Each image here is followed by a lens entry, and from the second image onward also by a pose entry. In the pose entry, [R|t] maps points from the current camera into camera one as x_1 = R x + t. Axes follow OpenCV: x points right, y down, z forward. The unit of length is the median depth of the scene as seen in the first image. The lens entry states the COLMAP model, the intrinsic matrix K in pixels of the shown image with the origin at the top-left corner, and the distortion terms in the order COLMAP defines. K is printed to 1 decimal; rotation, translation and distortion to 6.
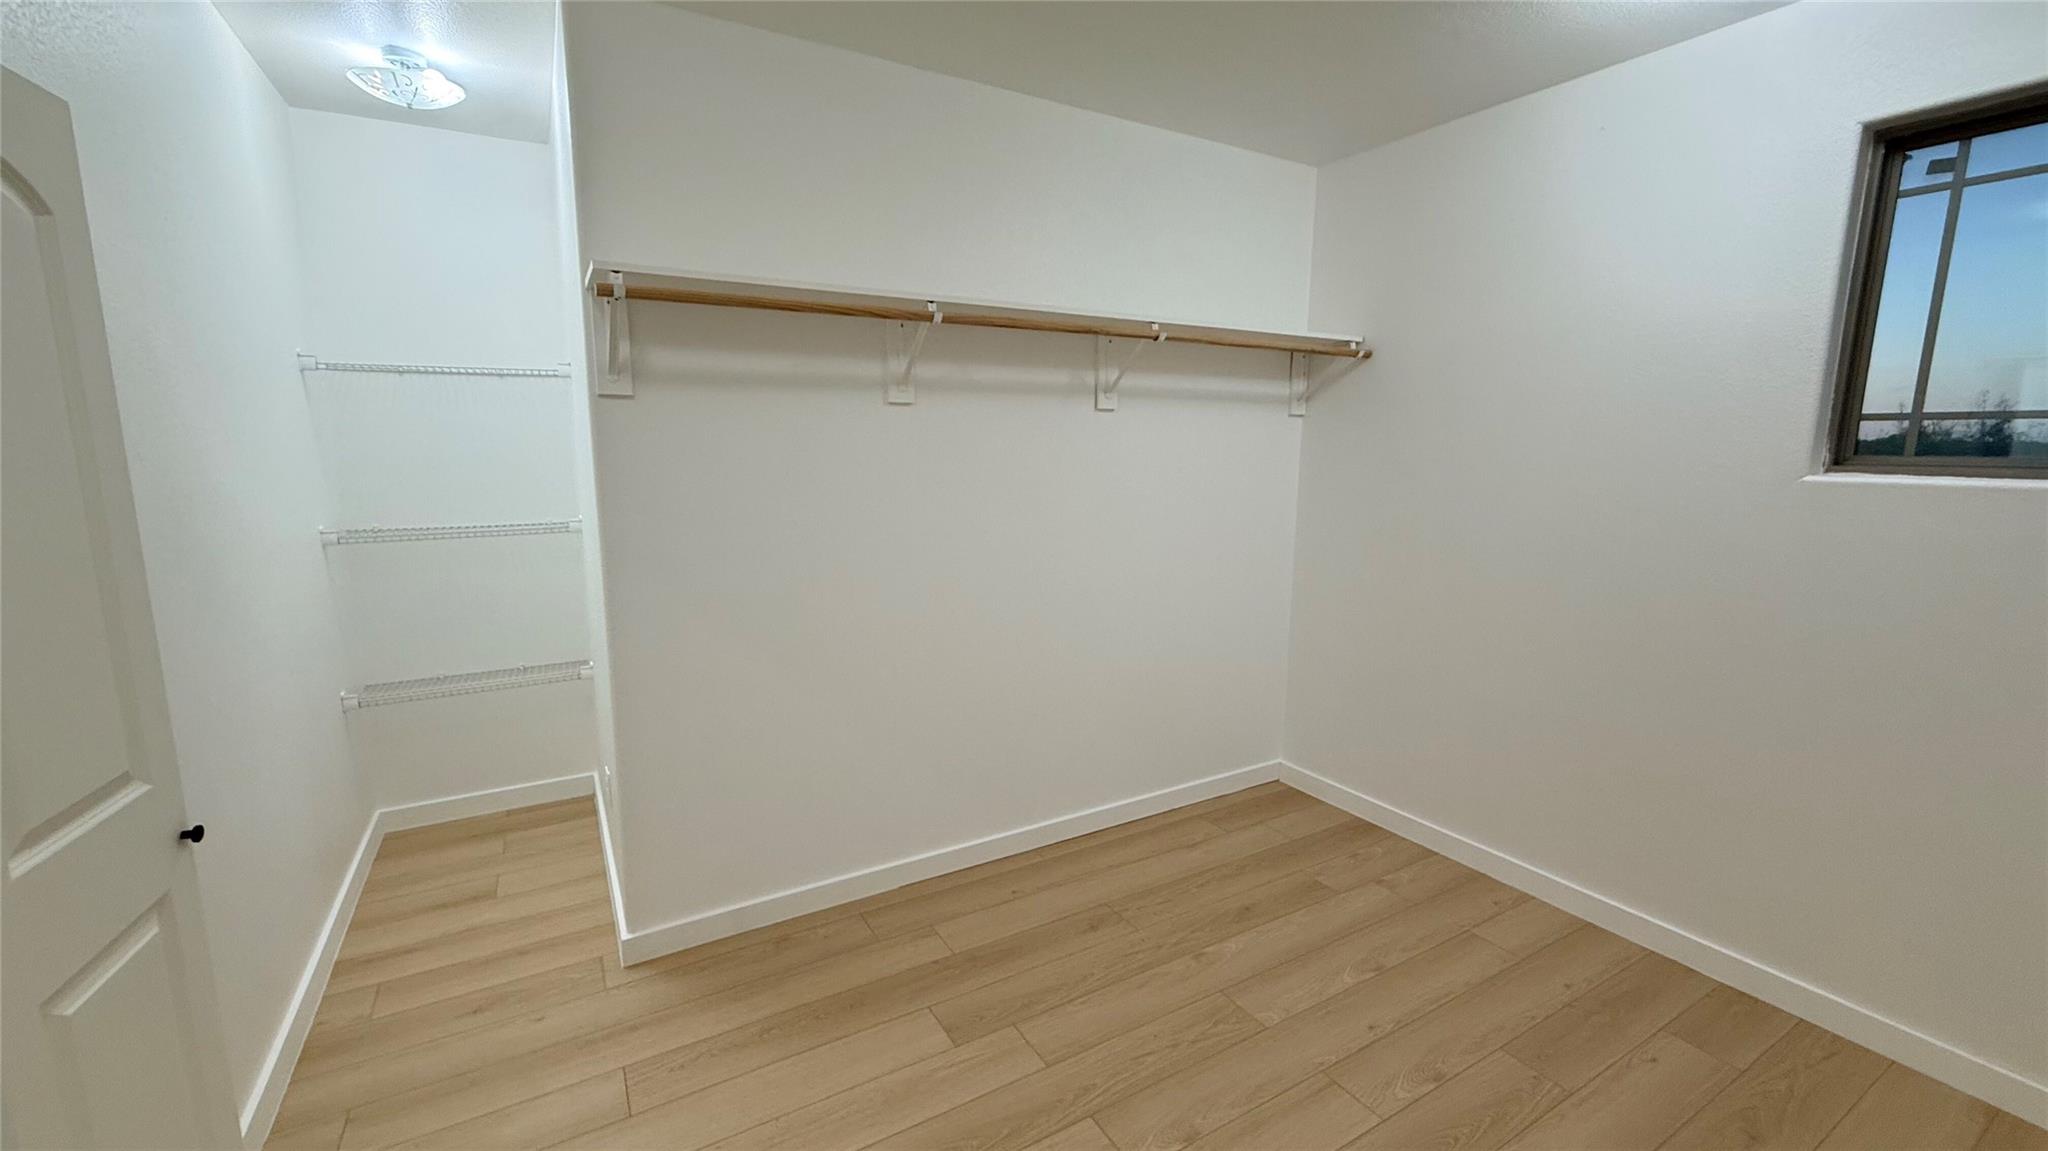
lens RADIAL K [[813.7, 0, 1017.5], [0, 813.7, 575.3], [0, 0, 1]] dist [-0.000884, -0.000135]
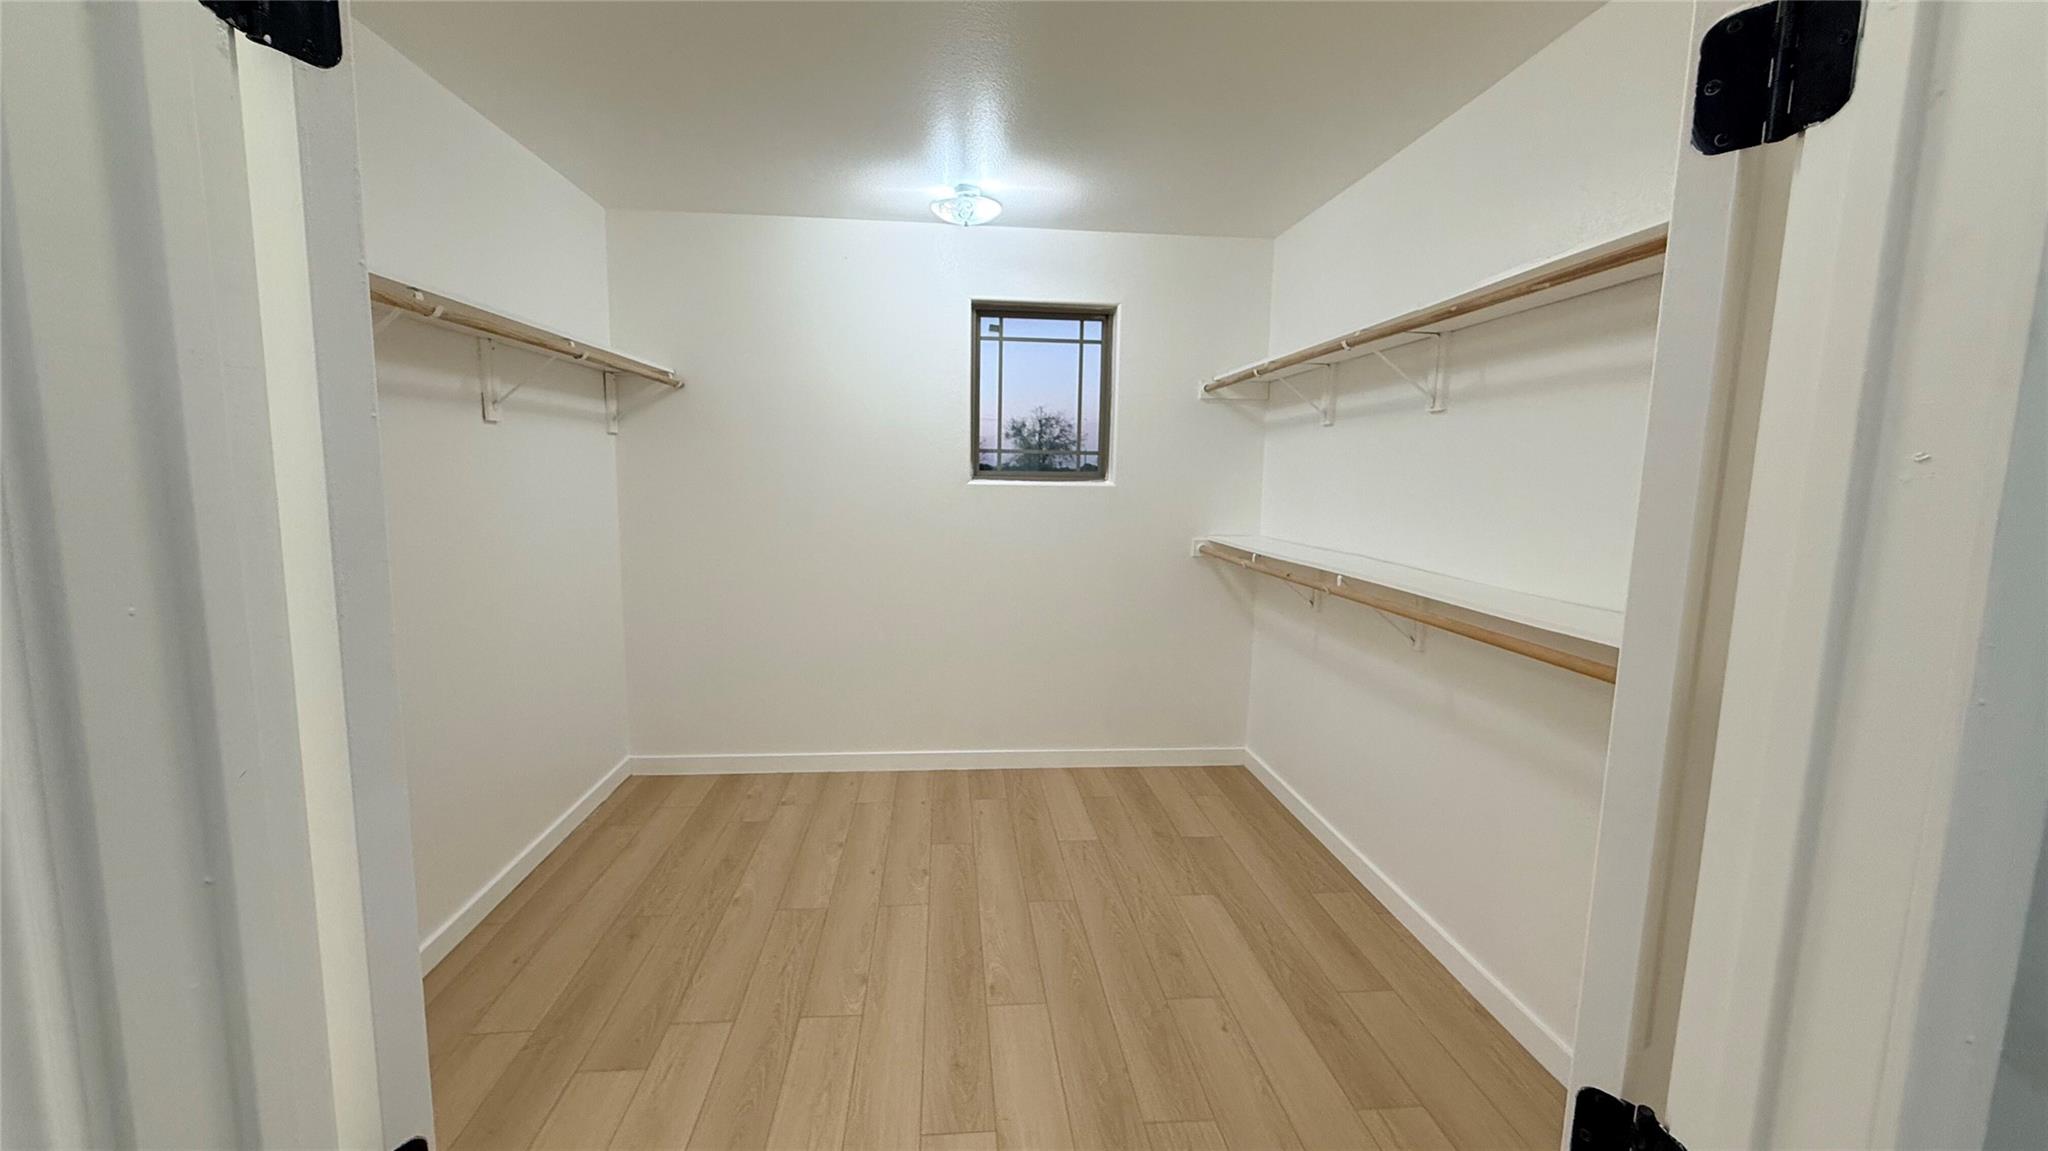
lens RADIAL K [[813.7, 0, 1017.5], [0, 813.7, 575.3], [0, 0, 1]] dist [-0.000884, -0.000135]
pose [[0.424560, -0.118519, 0.897609, -0.539720], [0.130435, 0.989060, 0.068900, -0.019061], [-0.895955, 0.087827, 0.435374, 0.086628]]
